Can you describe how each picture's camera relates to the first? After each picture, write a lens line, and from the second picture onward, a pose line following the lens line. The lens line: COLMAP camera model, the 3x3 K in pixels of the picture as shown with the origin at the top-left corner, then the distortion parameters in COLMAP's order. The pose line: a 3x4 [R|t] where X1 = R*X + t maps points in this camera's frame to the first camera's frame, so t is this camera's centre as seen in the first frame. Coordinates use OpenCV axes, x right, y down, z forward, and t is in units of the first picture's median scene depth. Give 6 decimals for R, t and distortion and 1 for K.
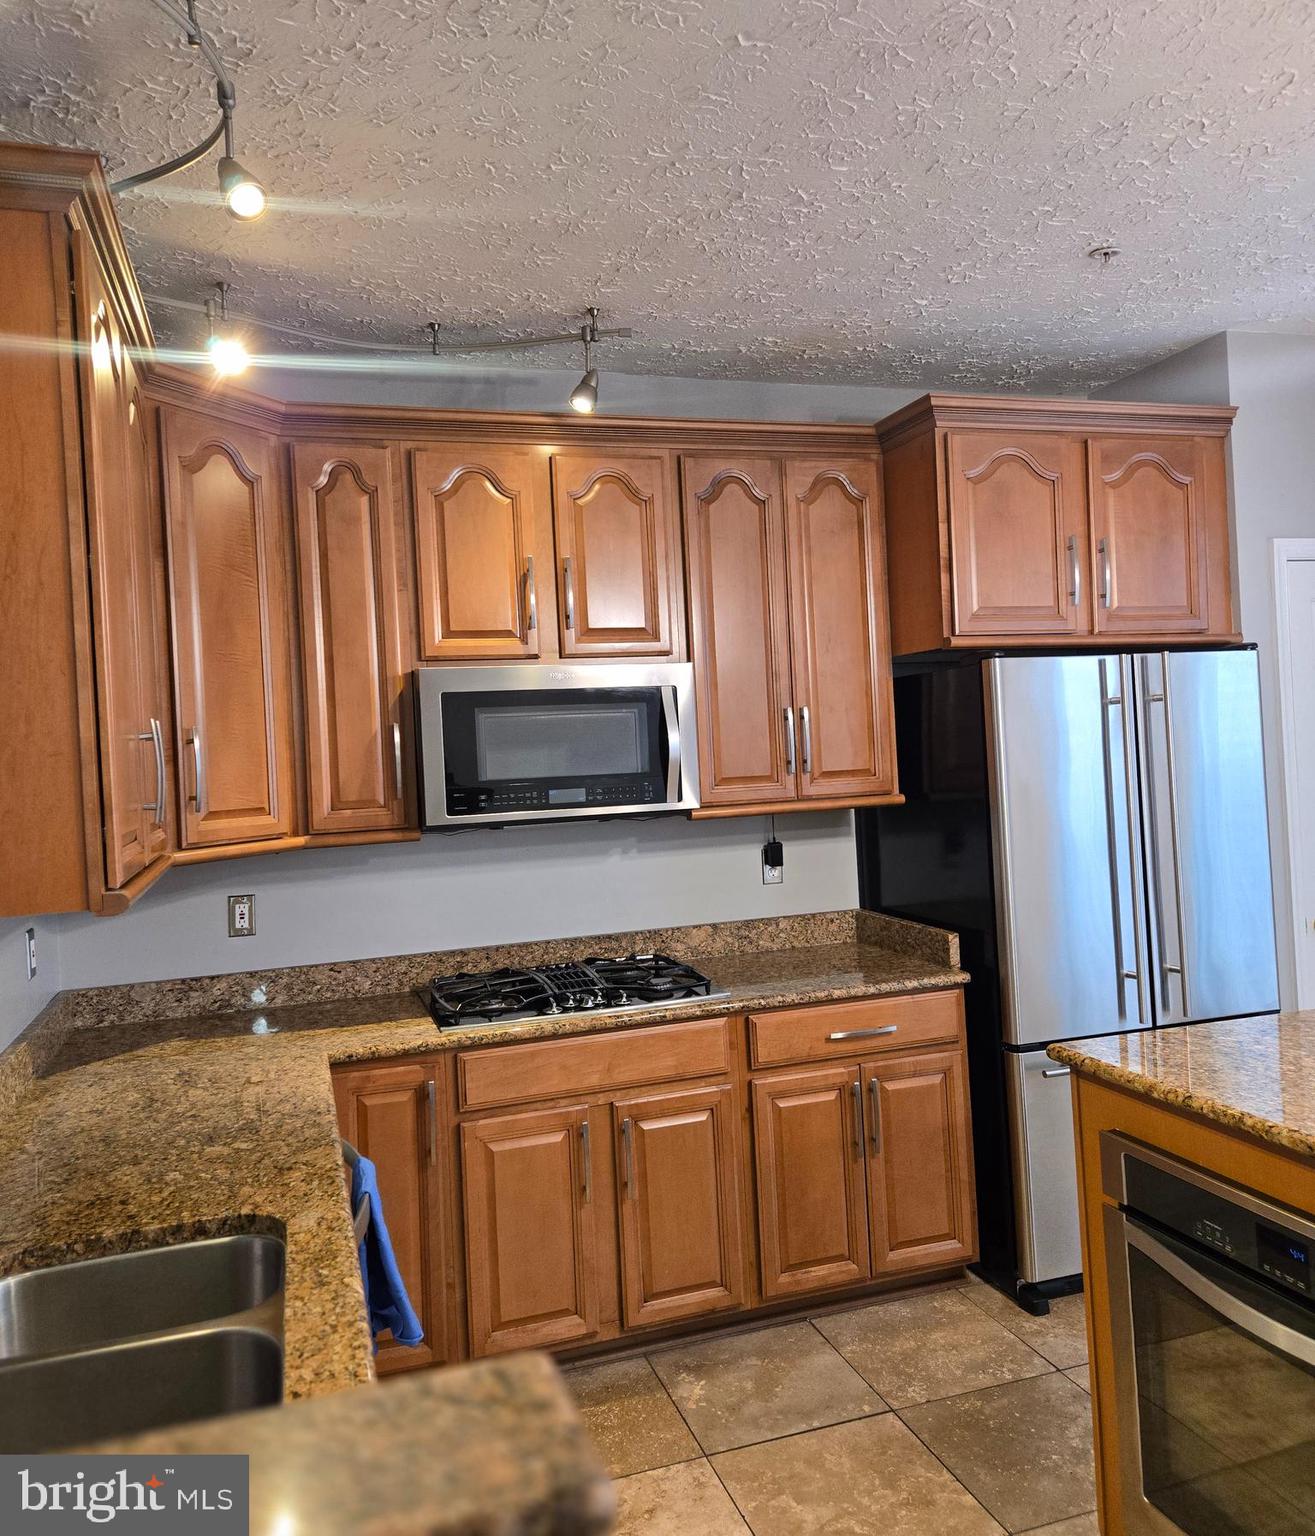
lens RADIAL K [[1158.6, 0, 645.8], [0, 1158.6, 746.0], [0, 0, 1]] dist [0.079033, -0.060062]
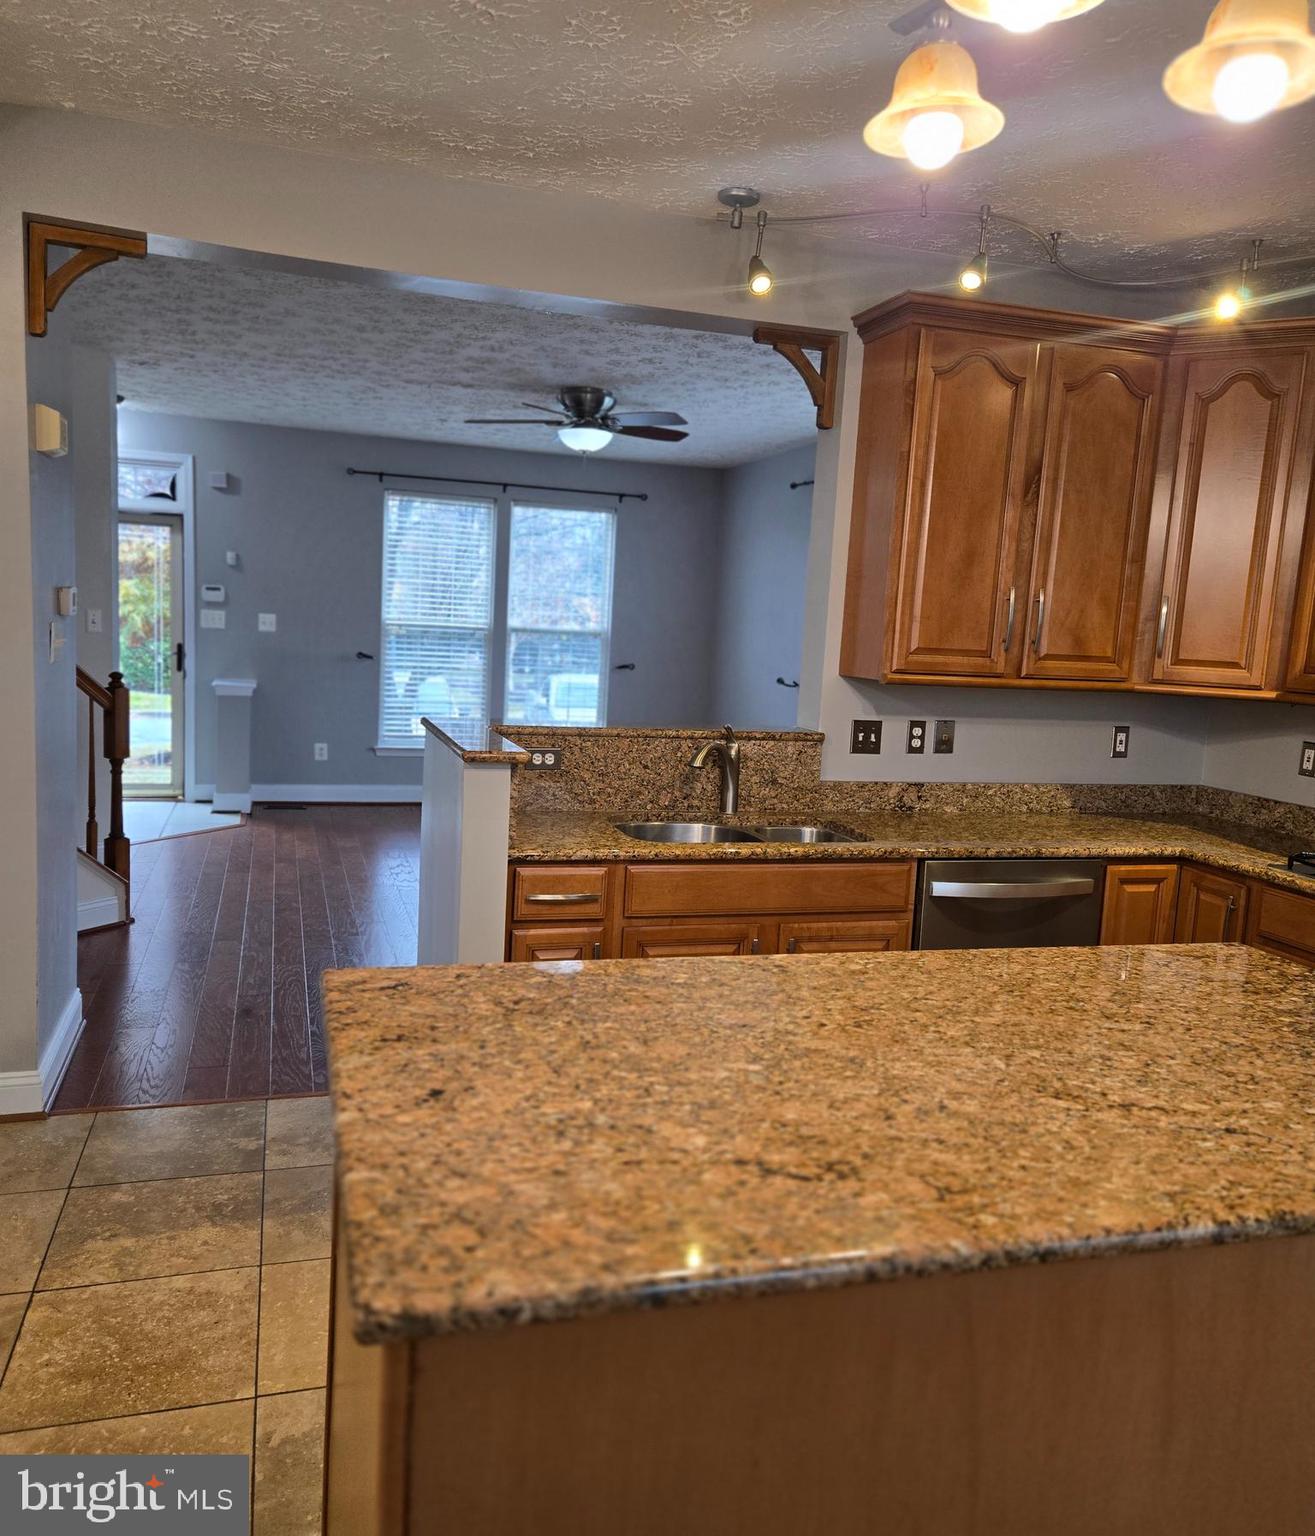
lens RADIAL K [[1158.6, 0, 645.8], [0, 1158.6, 746.0], [0, 0, 1]] dist [0.079033, -0.060062]
pose [[-0.005065, 0.157607, -0.987489, 0.901275], [-0.046962, 0.986375, 0.157670, -0.027737], [0.998884, 0.047173, 0.002406, 0.344805]]
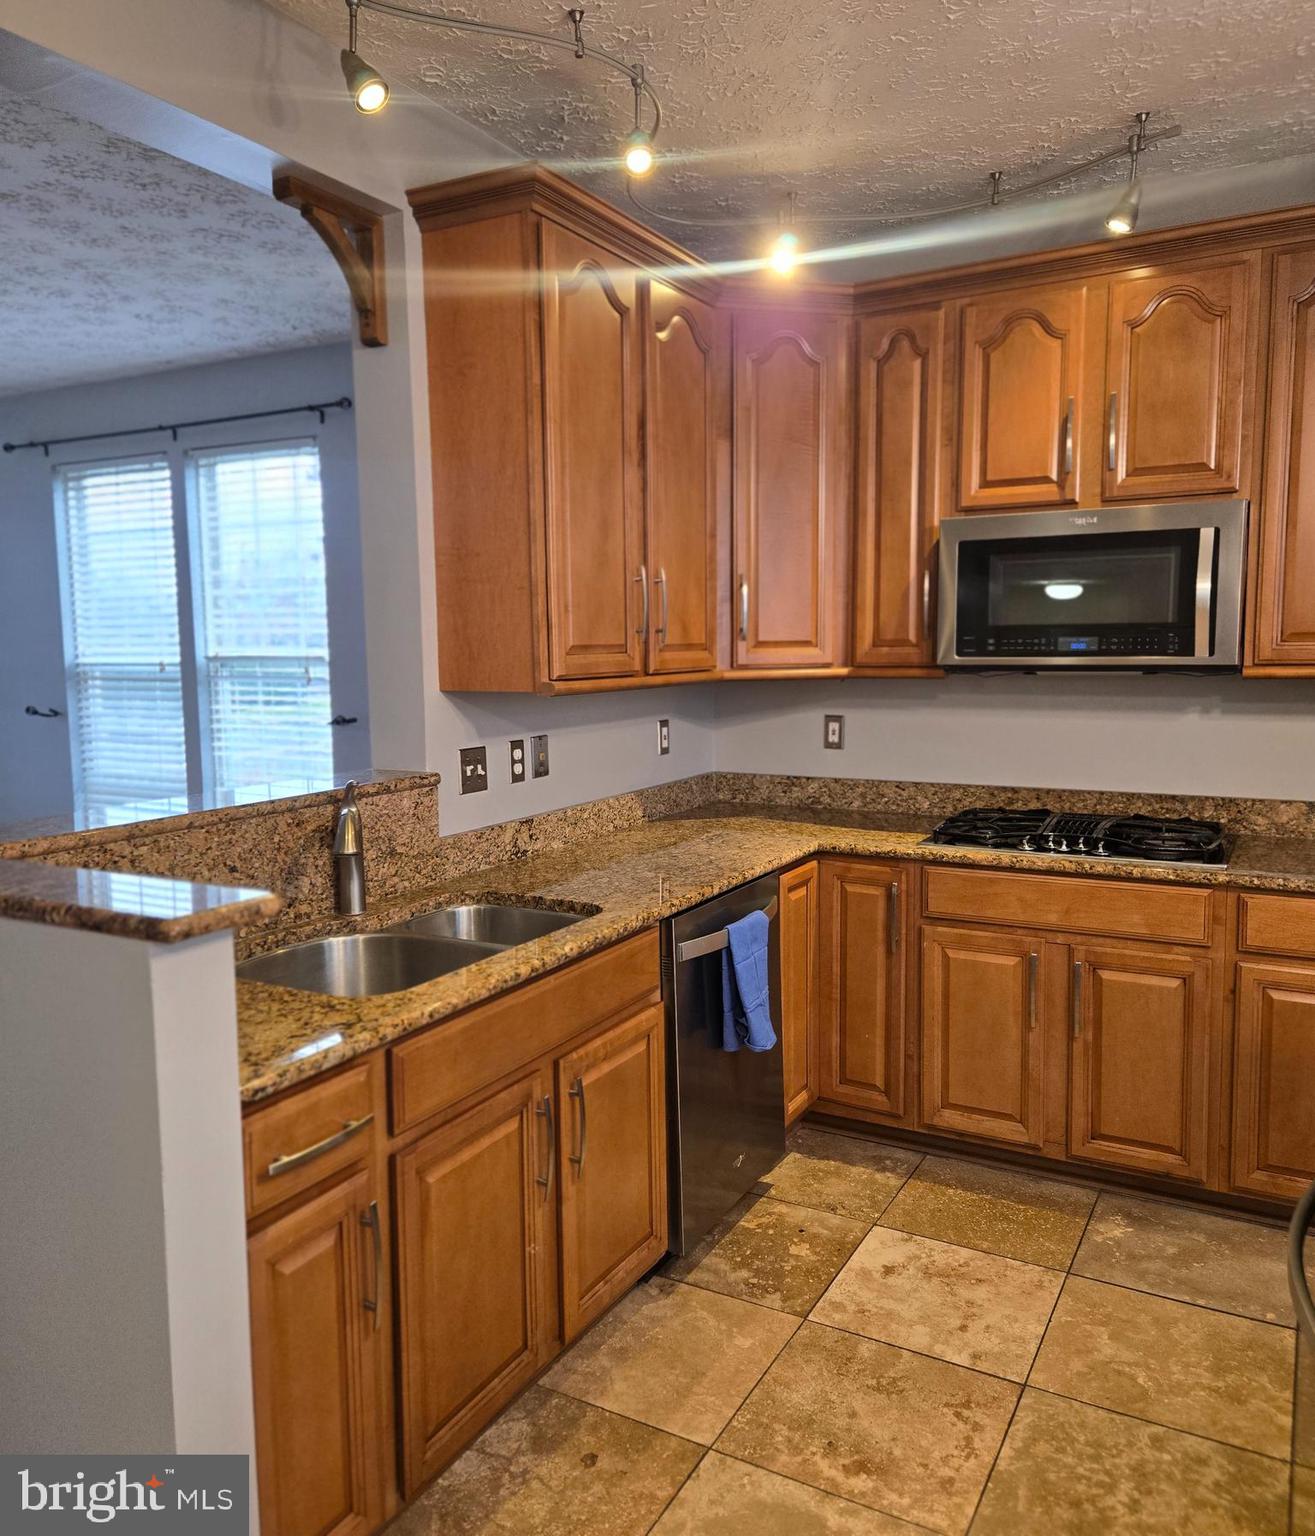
lens RADIAL K [[1158.6, 0, 645.8], [0, 1158.6, 746.0], [0, 0, 1]] dist [0.079033, -0.060062]
pose [[0.684922, 0.109613, -0.720324, 0.416654], [-0.018799, 0.990949, 0.132919, 0.003403], [0.728374, -0.077498, 0.680783, 0.040578]]
